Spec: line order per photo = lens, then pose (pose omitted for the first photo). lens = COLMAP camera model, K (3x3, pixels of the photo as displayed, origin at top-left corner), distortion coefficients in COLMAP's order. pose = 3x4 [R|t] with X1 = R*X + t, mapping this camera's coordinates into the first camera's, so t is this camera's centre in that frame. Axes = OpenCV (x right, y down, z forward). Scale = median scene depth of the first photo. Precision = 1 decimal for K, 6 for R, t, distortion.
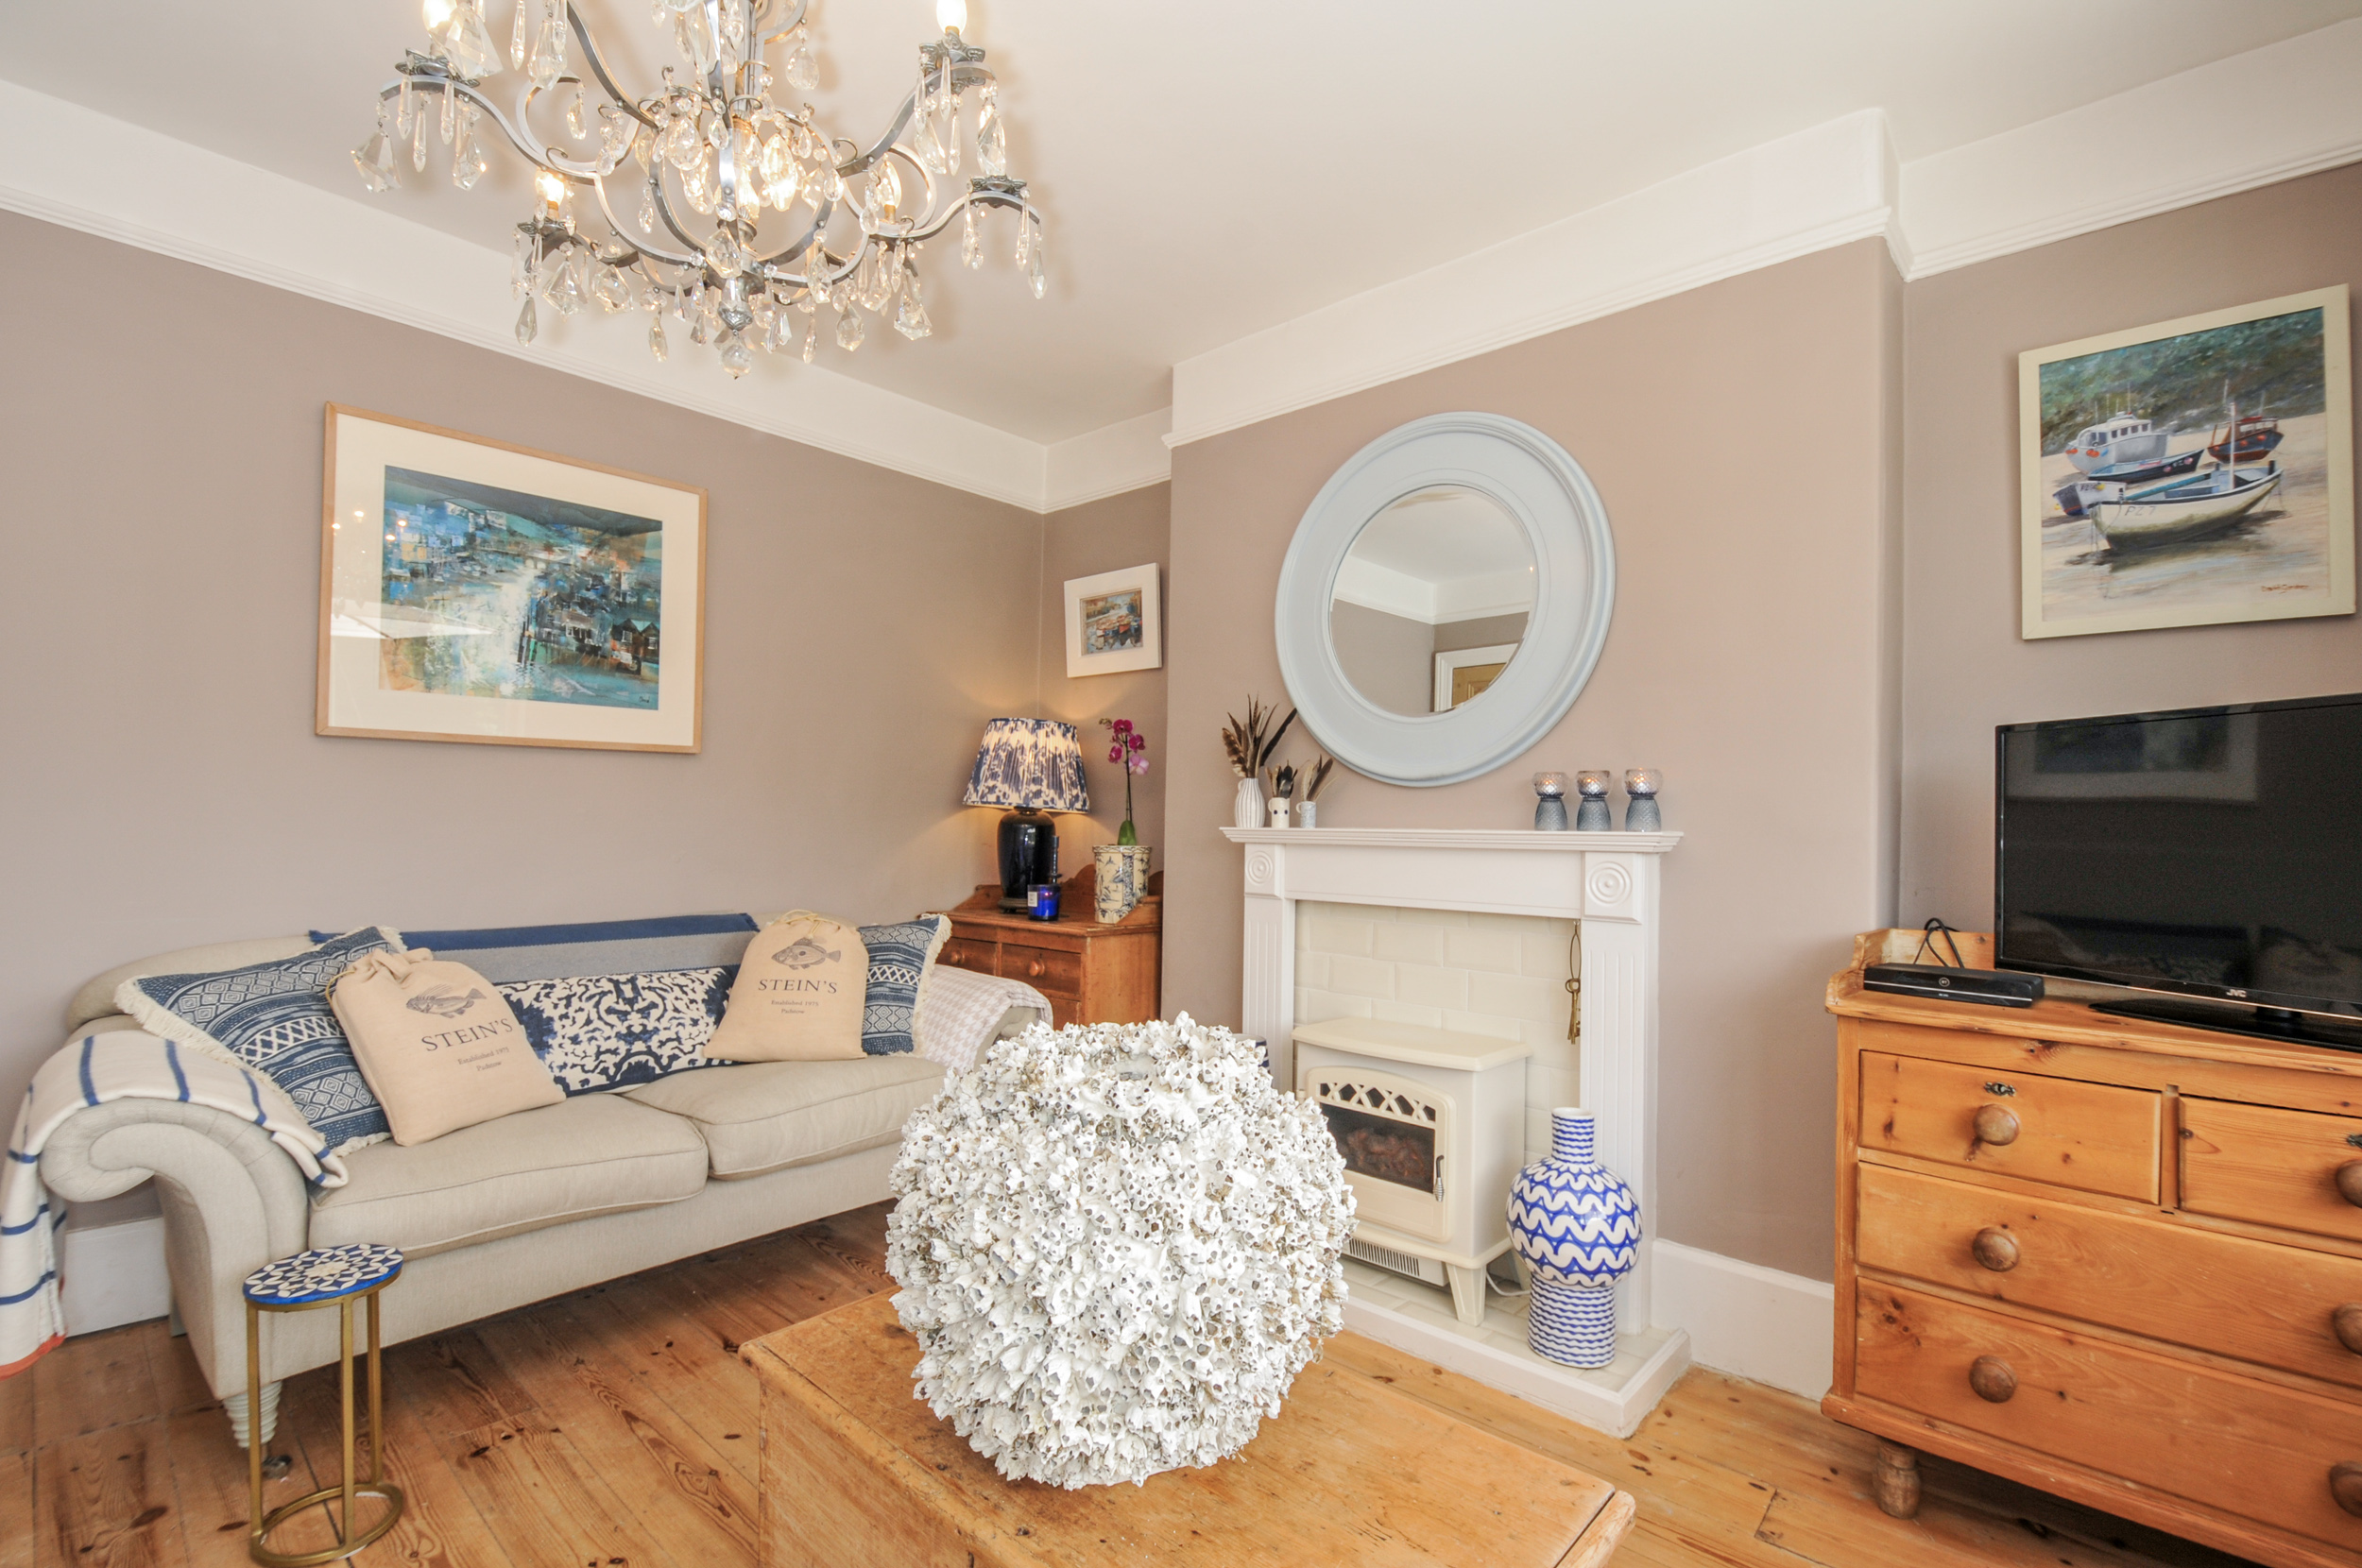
lens RADIAL K [[1023.6, 0, 1190.0], [0, 1023.6, 810.0], [0, 0, 1]] dist [0.003549, -0.018077]
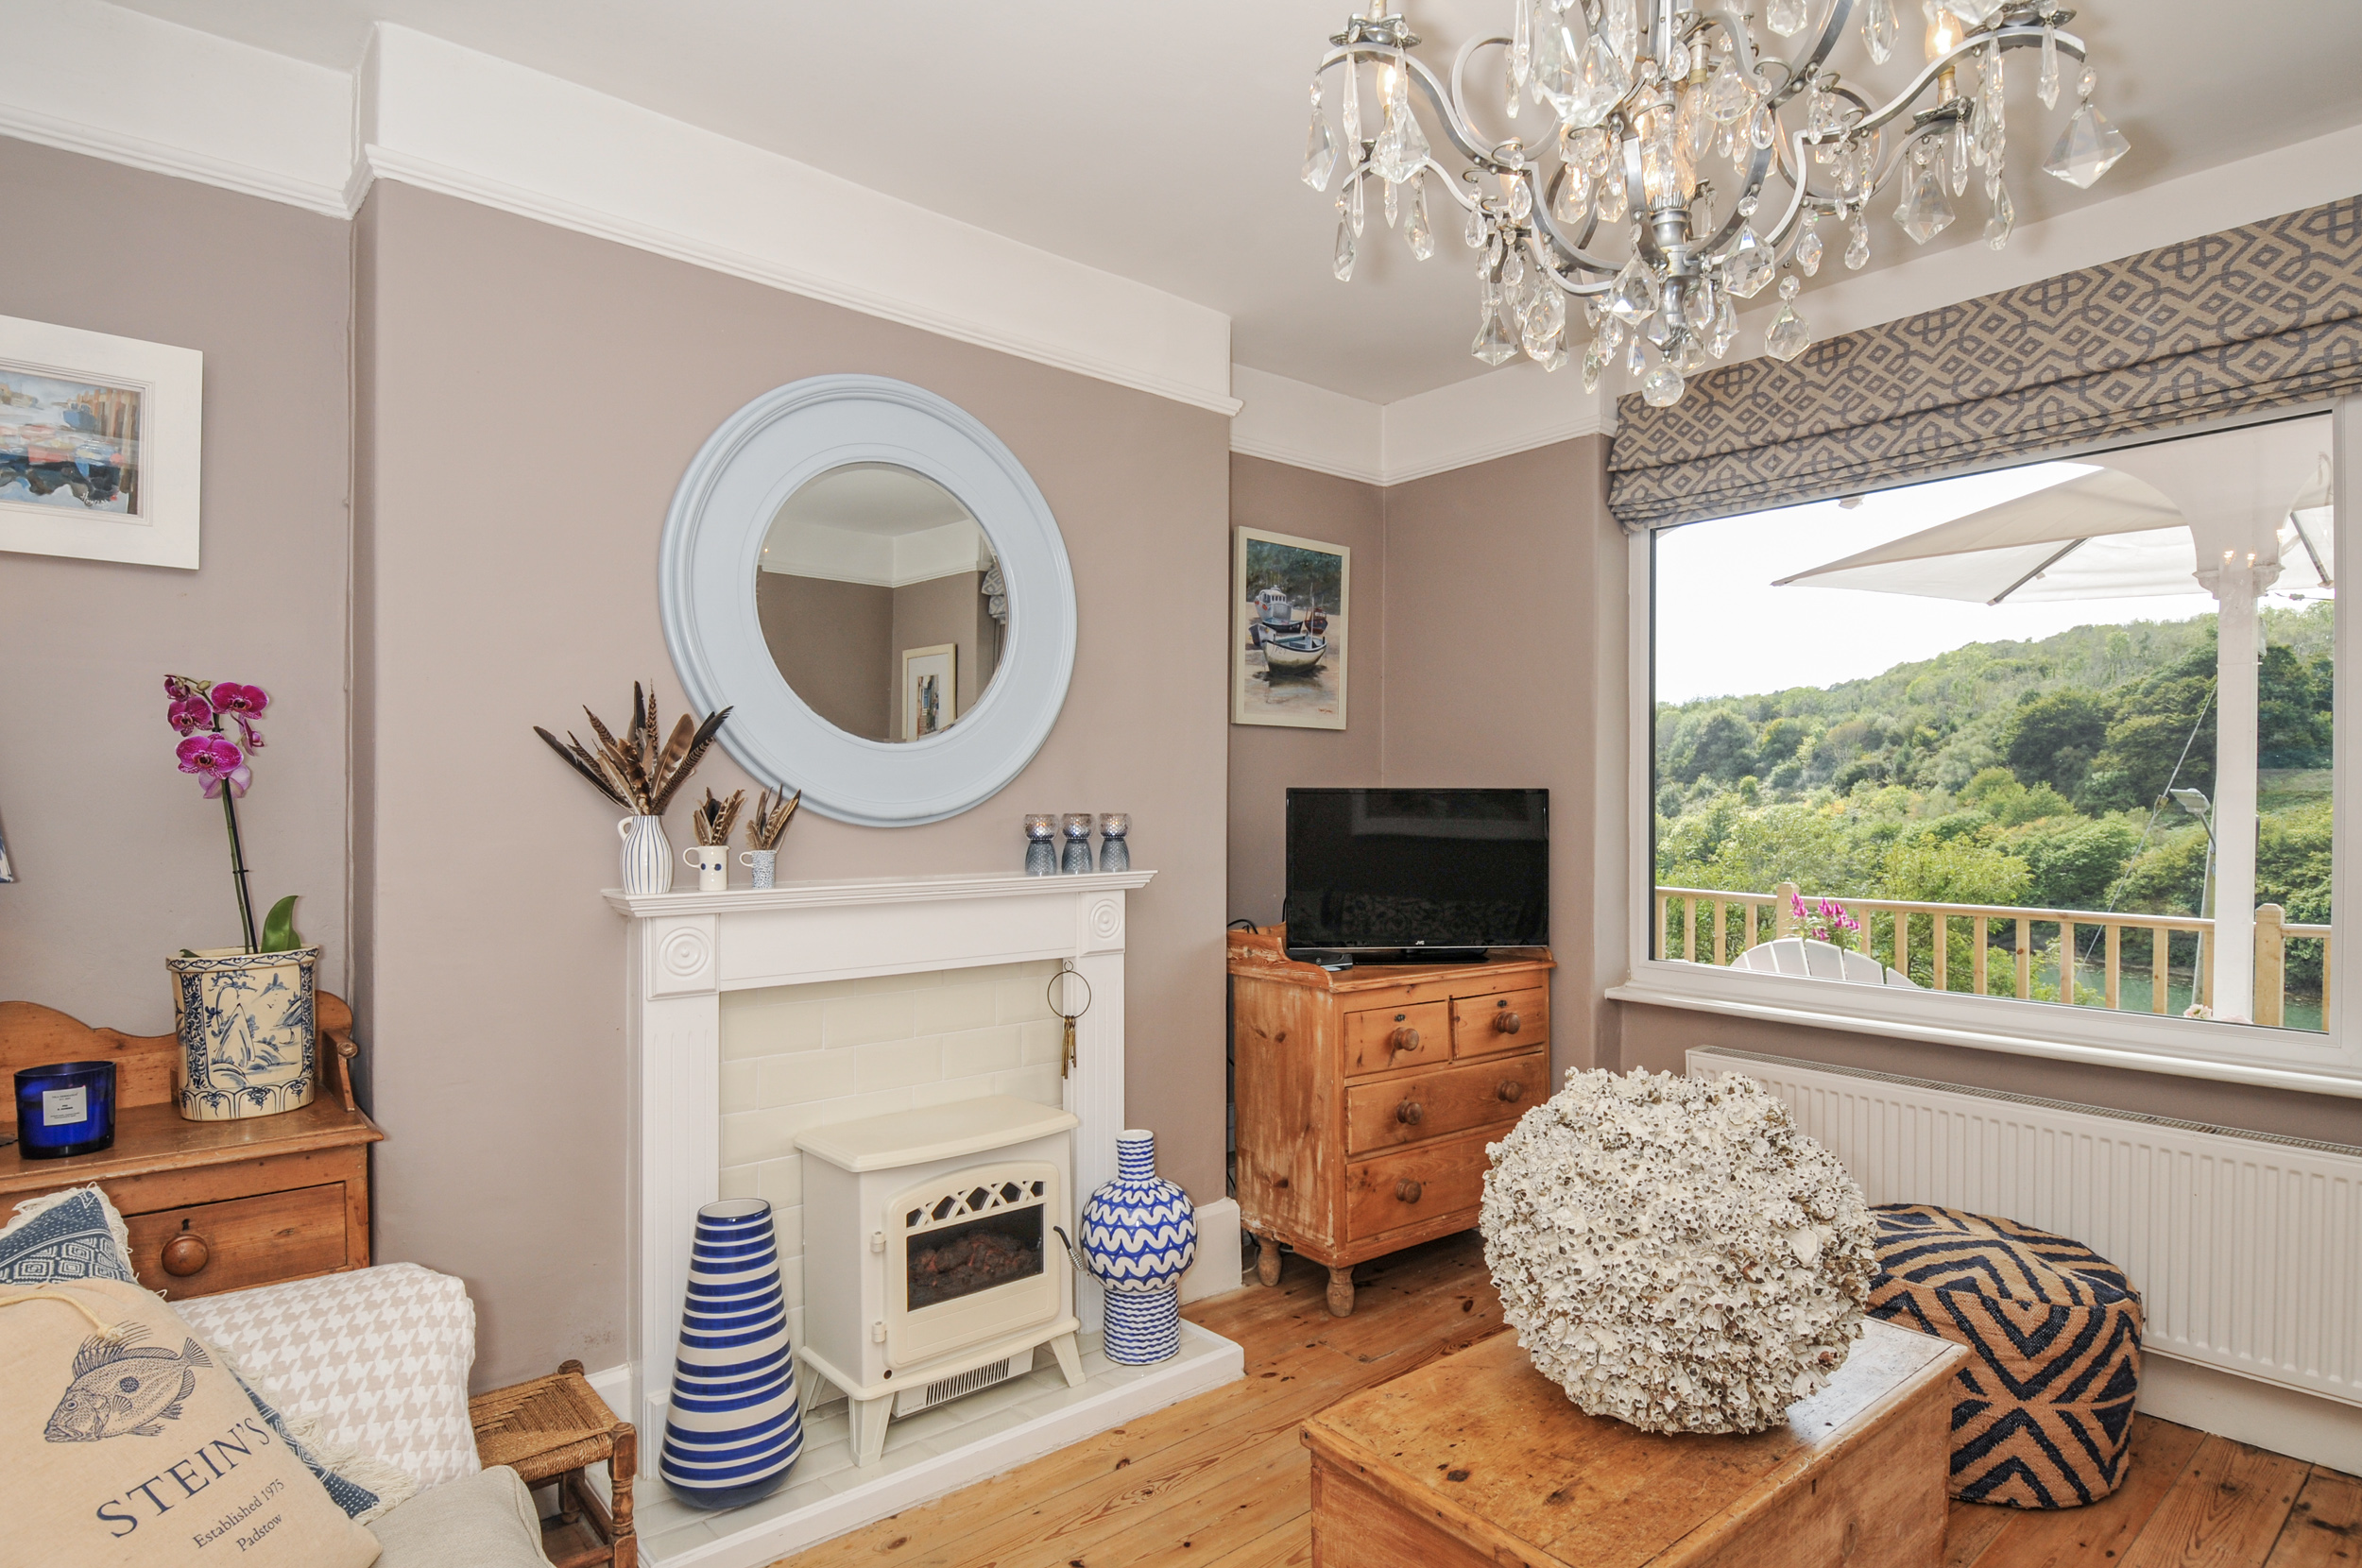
lens RADIAL K [[1261.1, 0, 1197.2], [0, 1261.1, 807.4], [0, 0, 1]] dist [0.021252, -0.030283]
pose [[0.132553, -0.018602, 0.991001, -0.941755], [-0.014317, 0.999684, 0.020680, -0.079414], [-0.991073, -0.016929, 0.132245, 0.771887]]
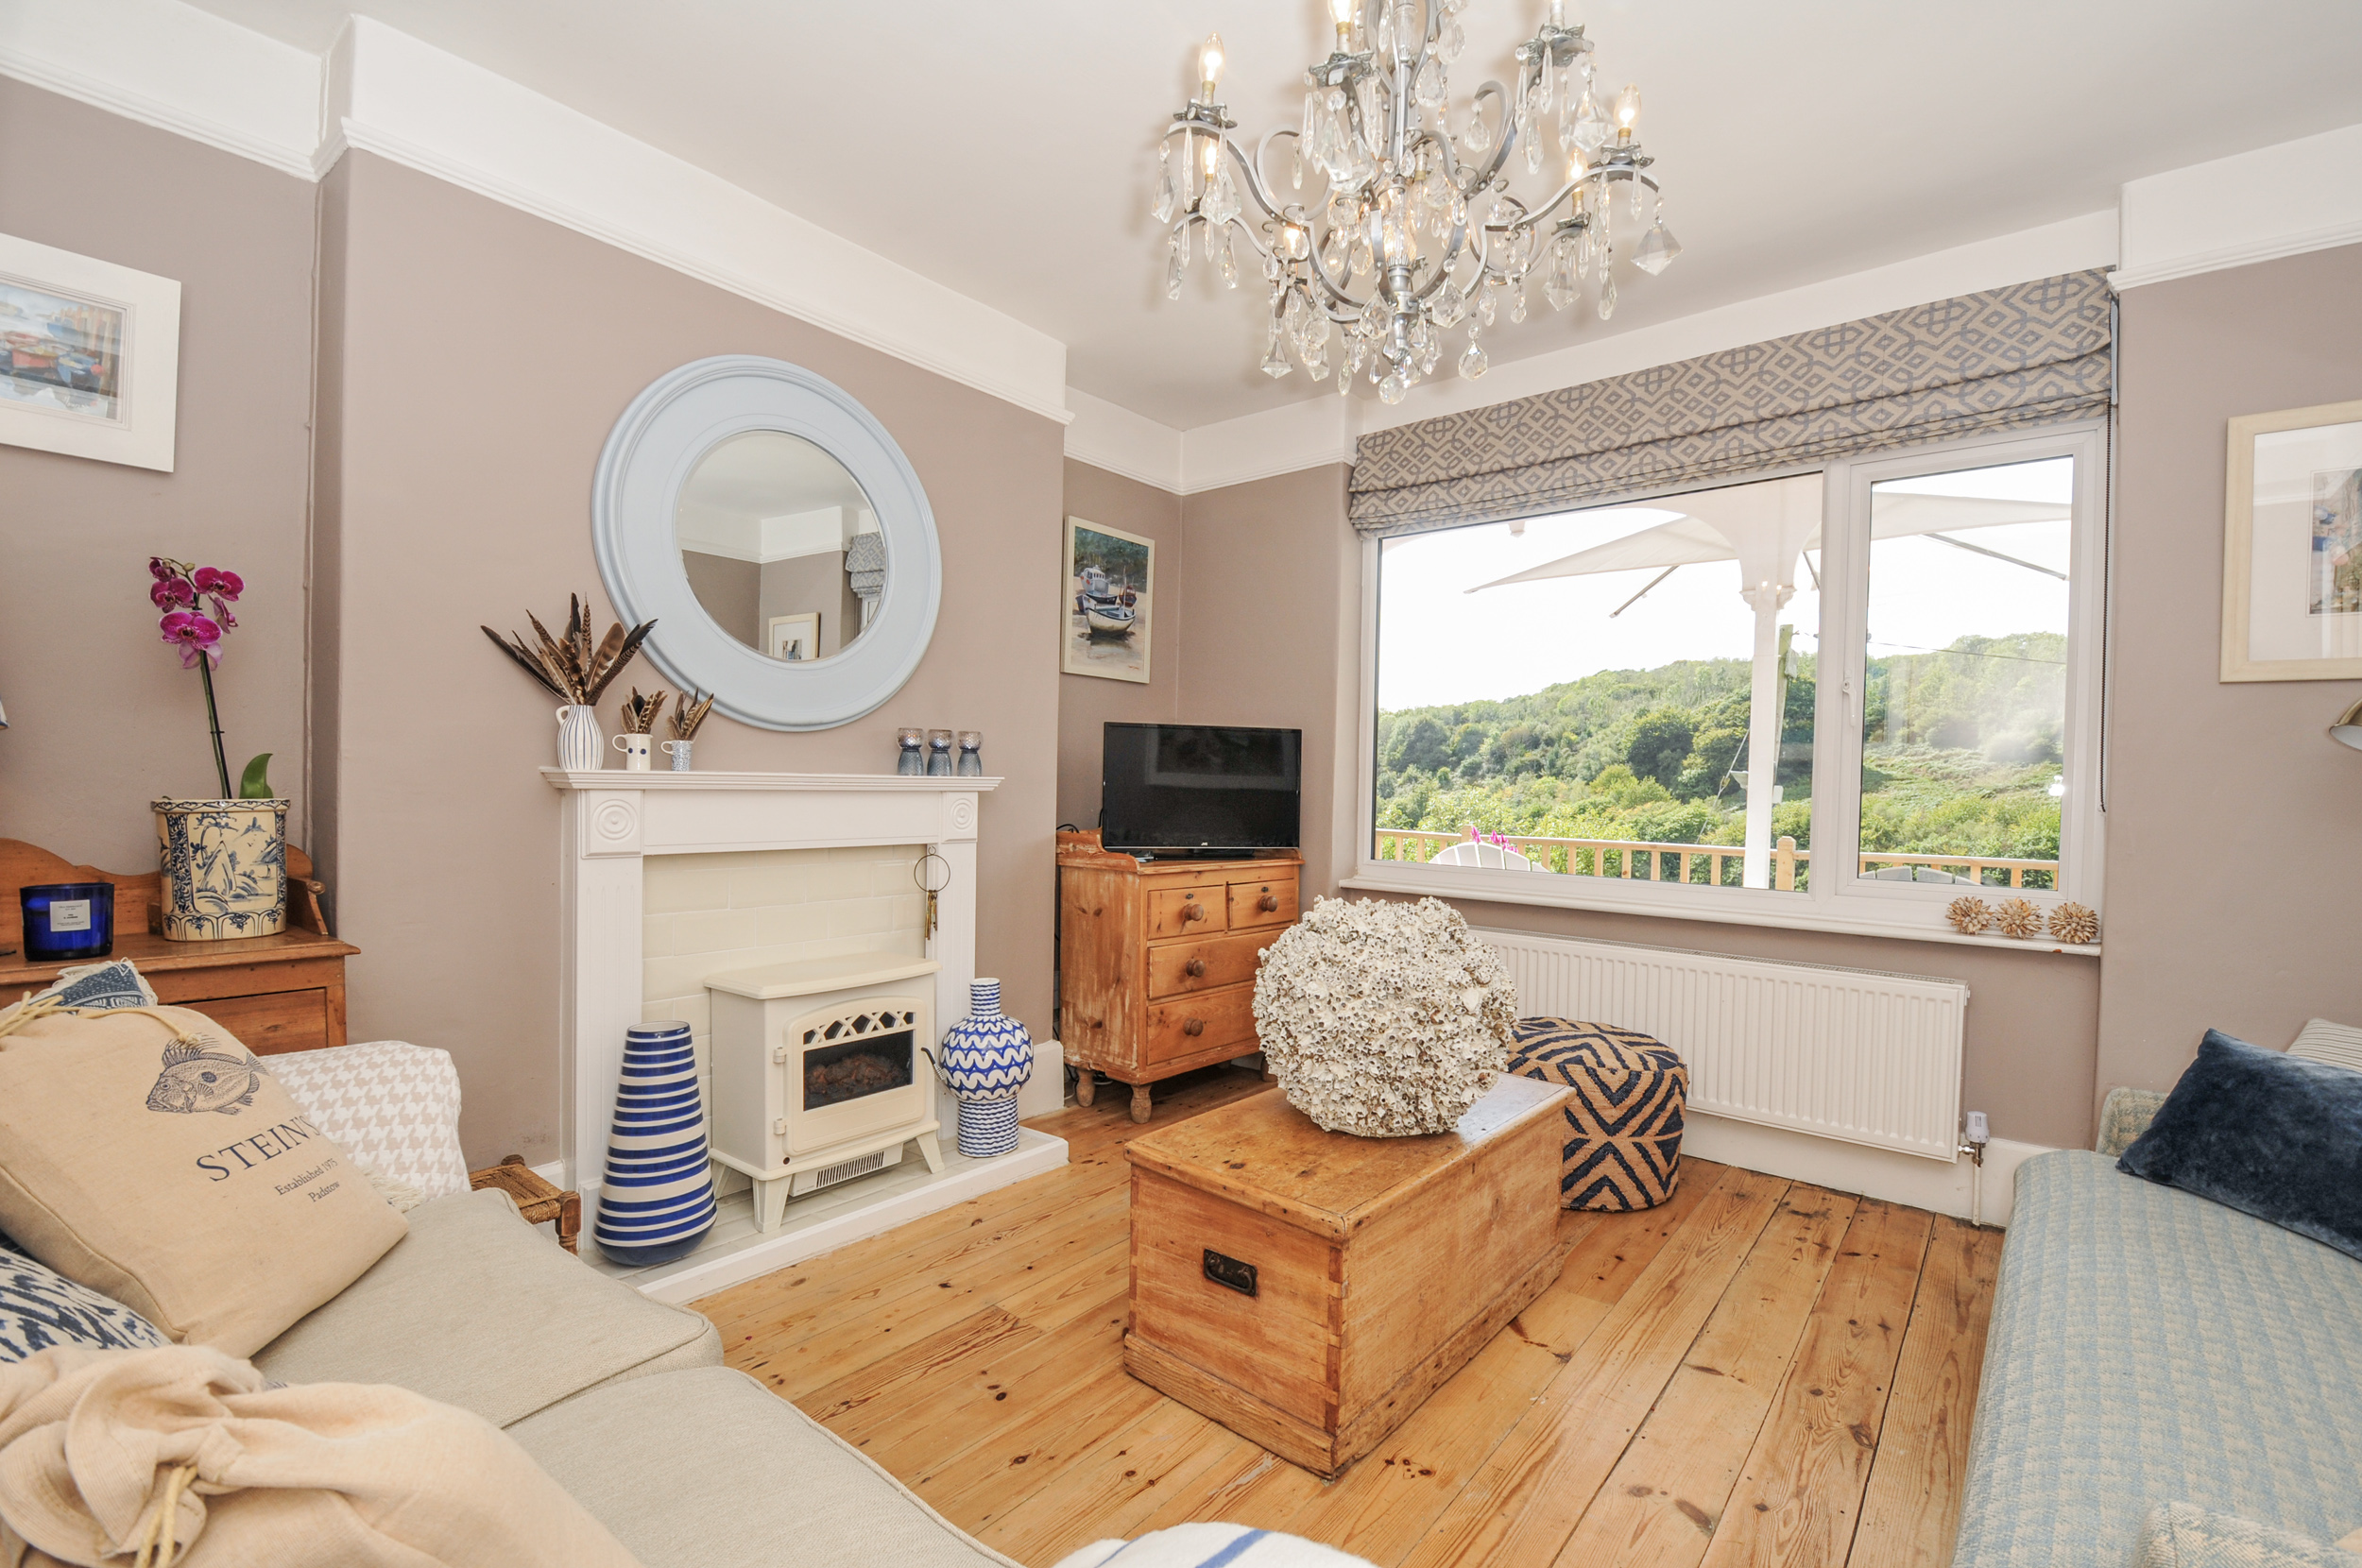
lens RADIAL K [[1041.1, 0, 1204.4], [0, 1041.1, 810.3], [0, 0, 1]] dist [0.017037, -0.026956]
pose [[-0.052166, -0.039922, 0.997840, -1.044127], [-0.035539, 0.998642, 0.038096, 0.001822], [-0.998006, -0.033475, -0.053514, 0.795674]]
